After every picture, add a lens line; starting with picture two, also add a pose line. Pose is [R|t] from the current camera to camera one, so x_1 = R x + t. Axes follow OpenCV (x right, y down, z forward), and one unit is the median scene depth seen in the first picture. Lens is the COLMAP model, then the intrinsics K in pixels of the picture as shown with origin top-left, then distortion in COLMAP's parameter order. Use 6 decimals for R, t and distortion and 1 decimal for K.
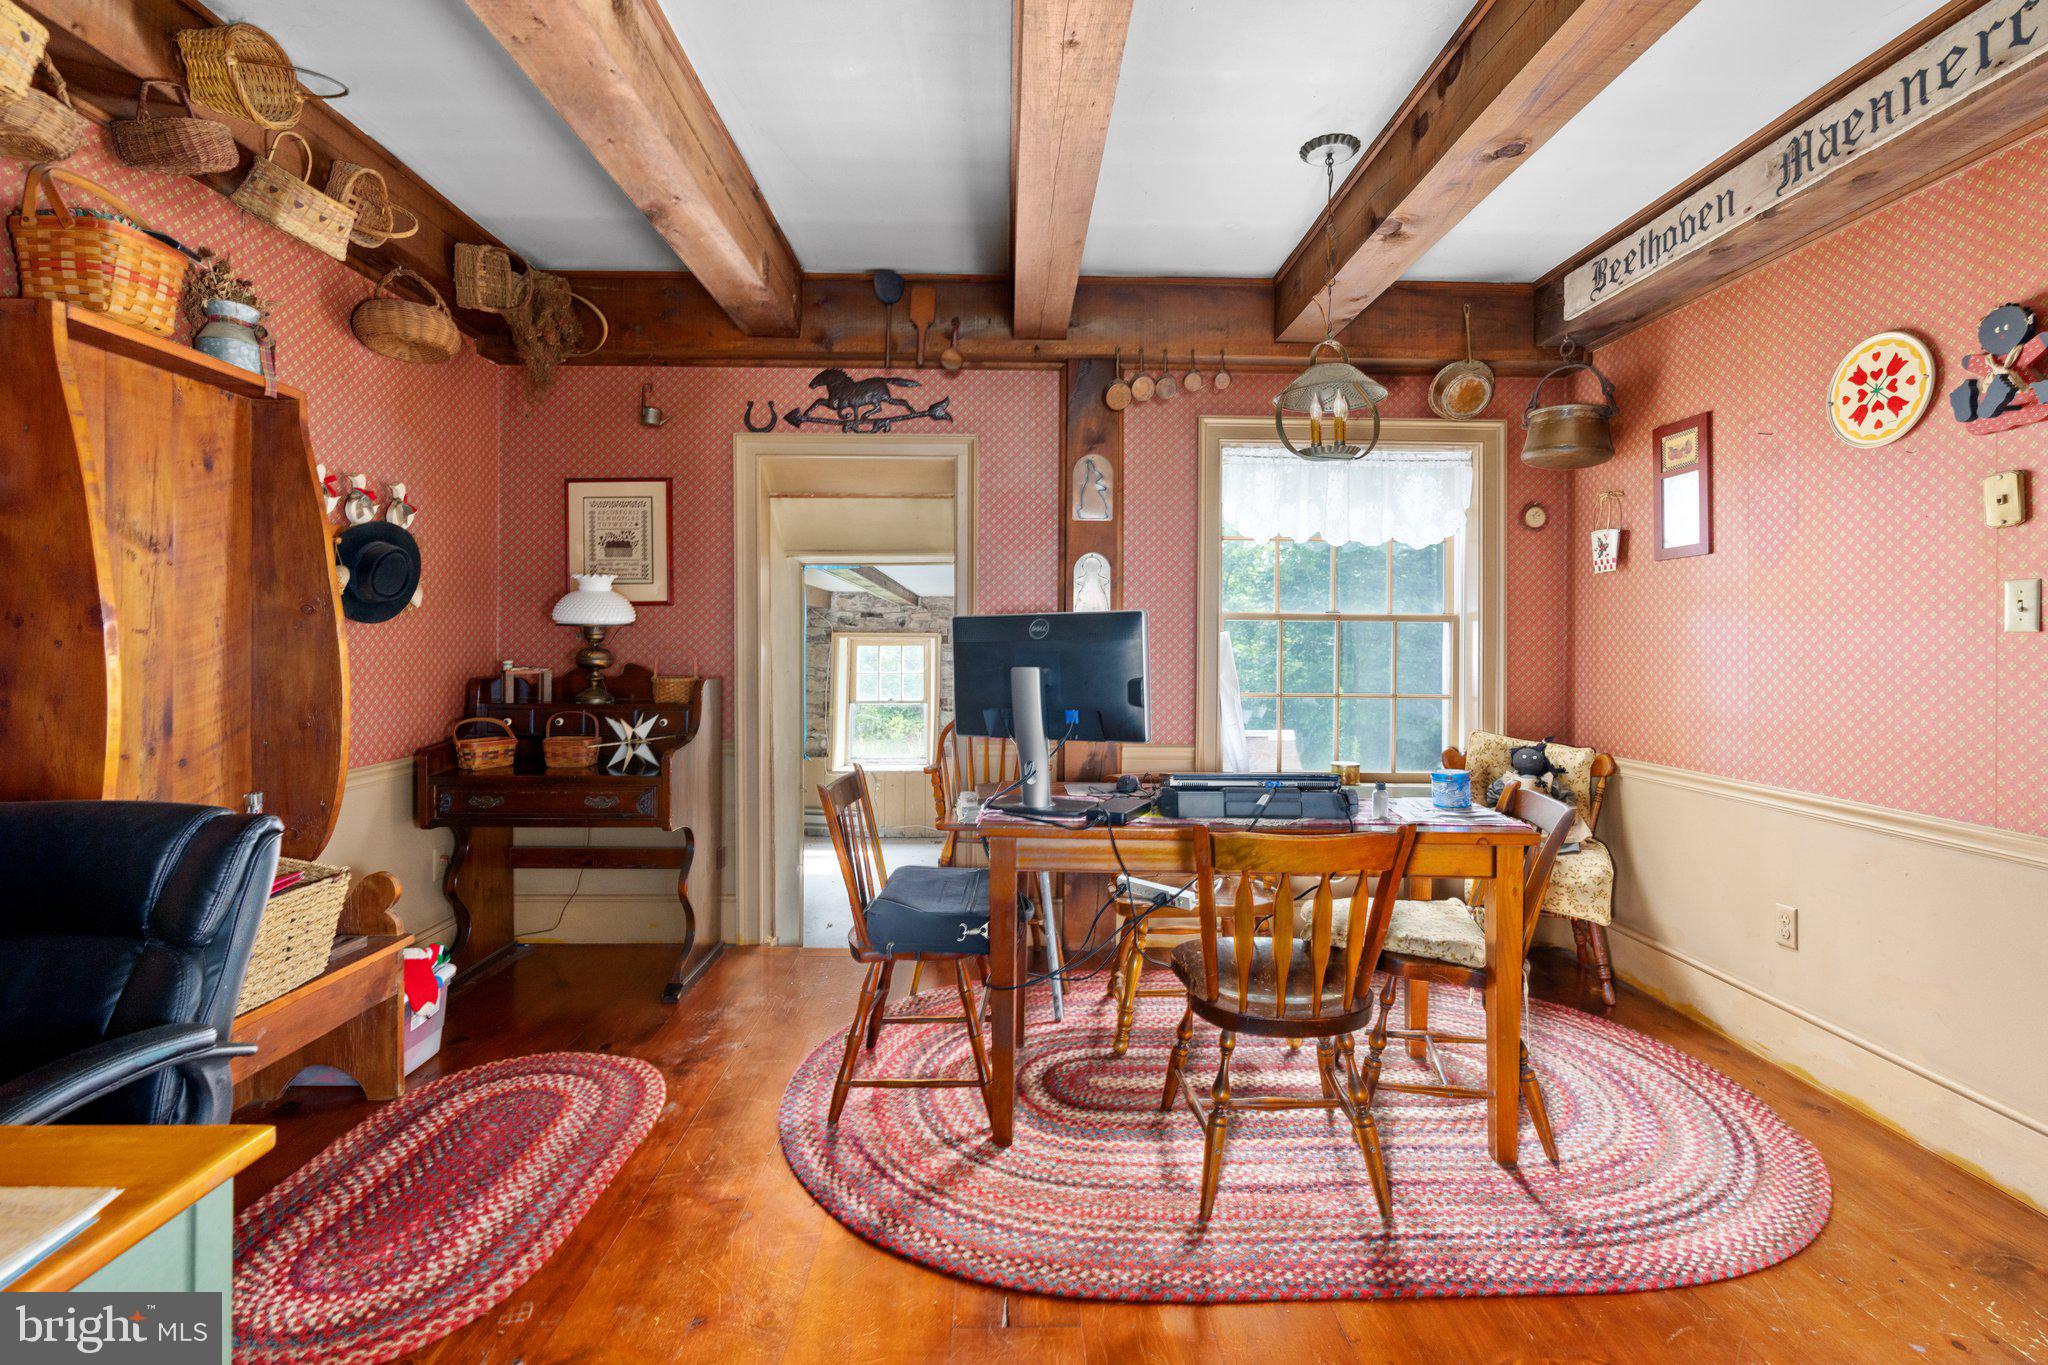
lens RADIAL K [[923.3, 0, 1013.4], [0, 923.3, 643.2], [0, 0, 1]] dist [-0.007998, 0.003728]
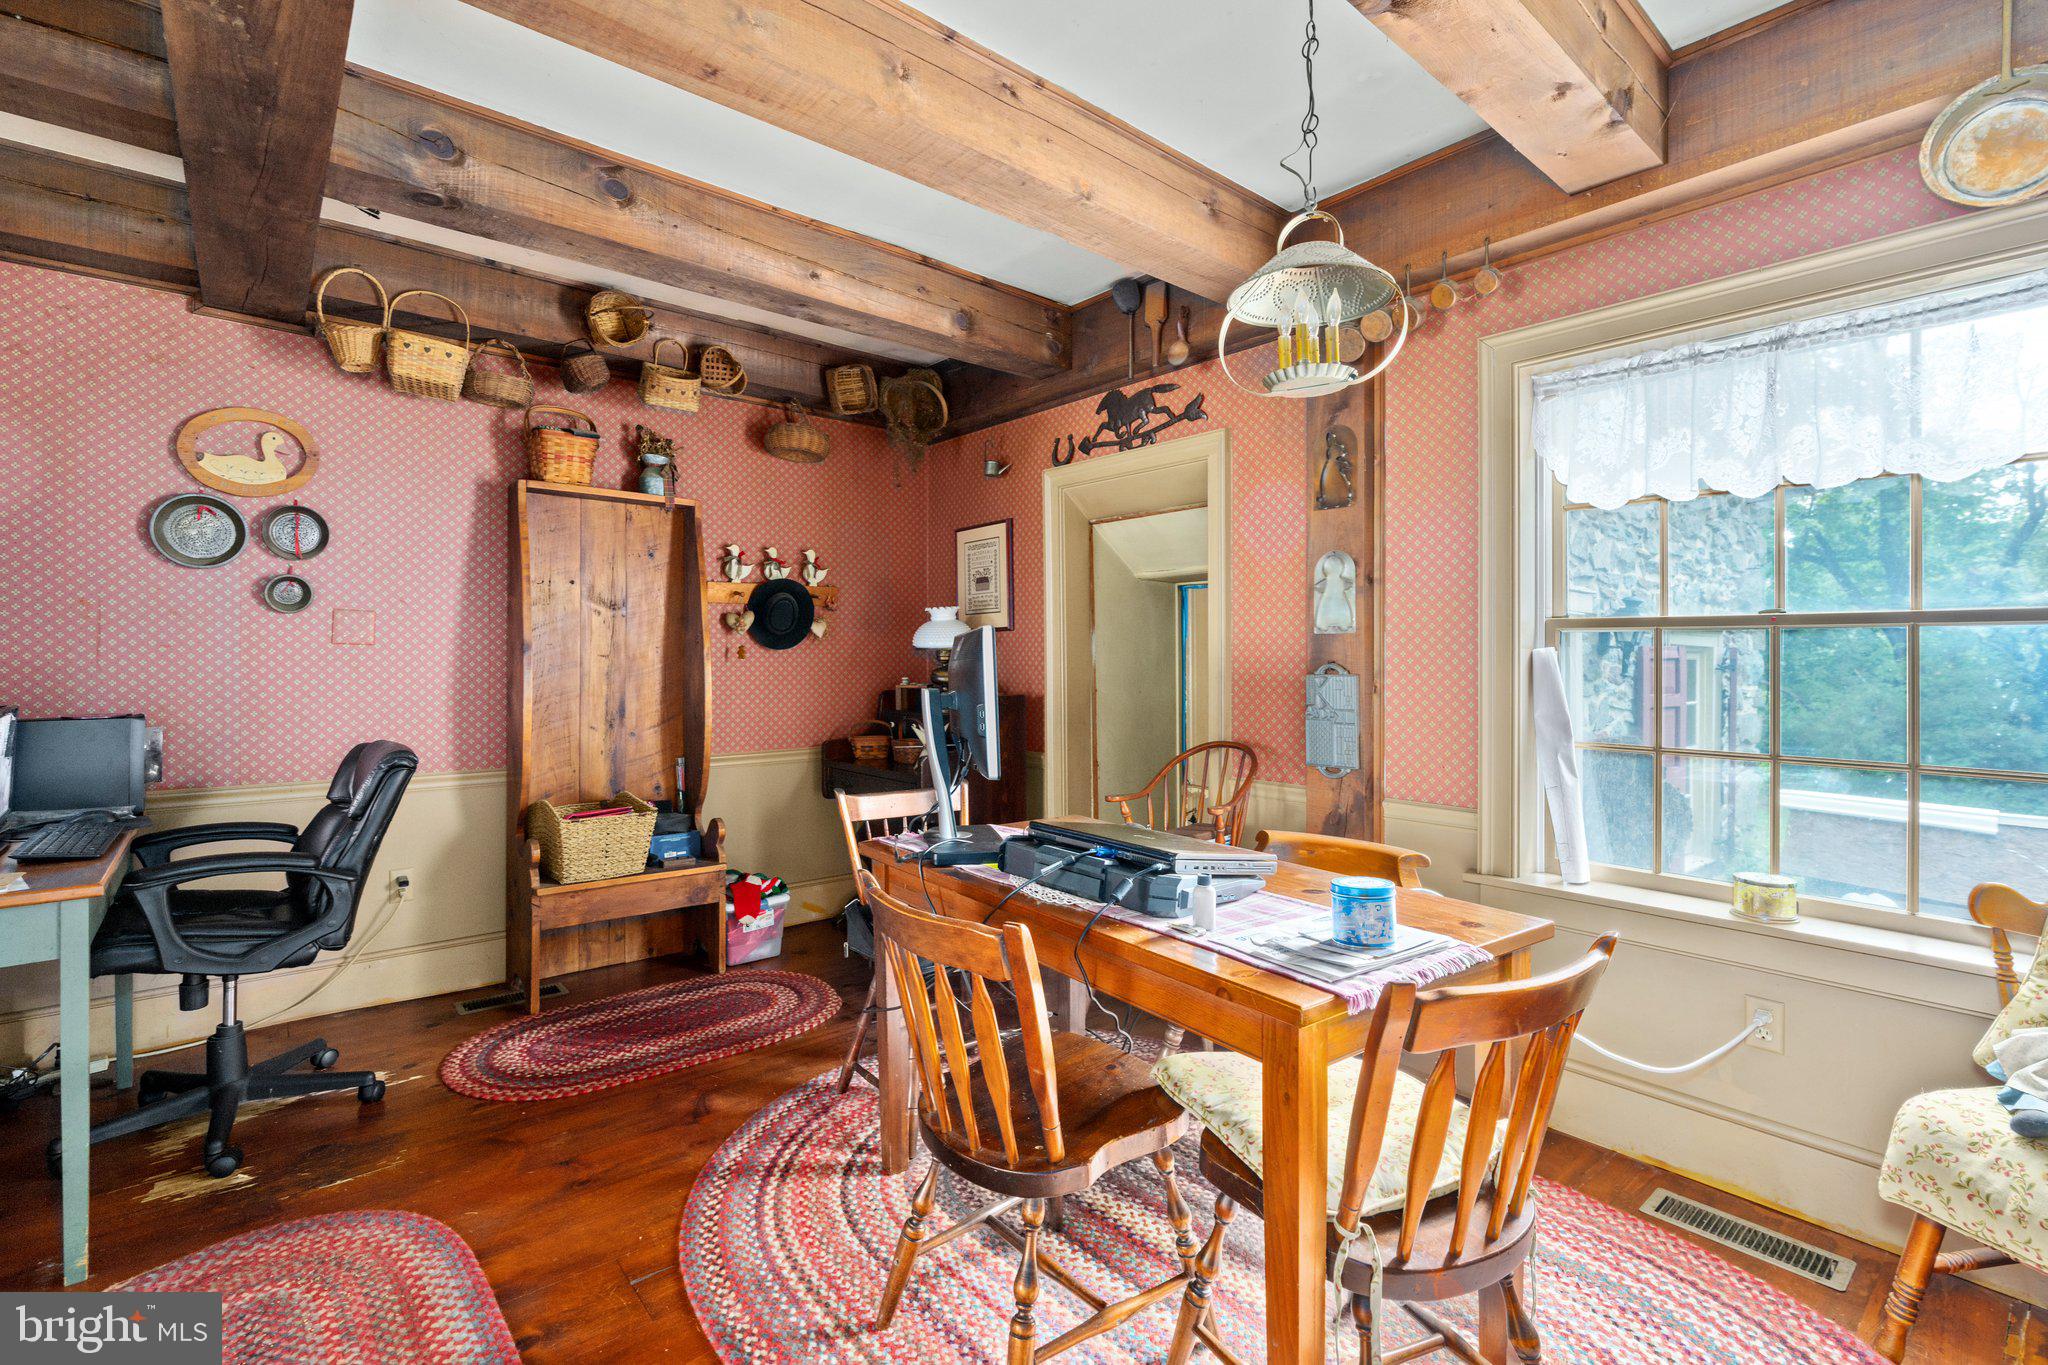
lens RADIAL K [[923.3, 0, 1040.3], [0, 923.3, 655.5], [0, 0, 1]] dist [-0.007998, 0.003728]
pose [[0.636281, -0.003865, -0.771448, 0.546199], [-0.002894, 0.999968, -0.007396, -0.001839], [0.771452, 0.006938, 0.636250, 0.315131]]
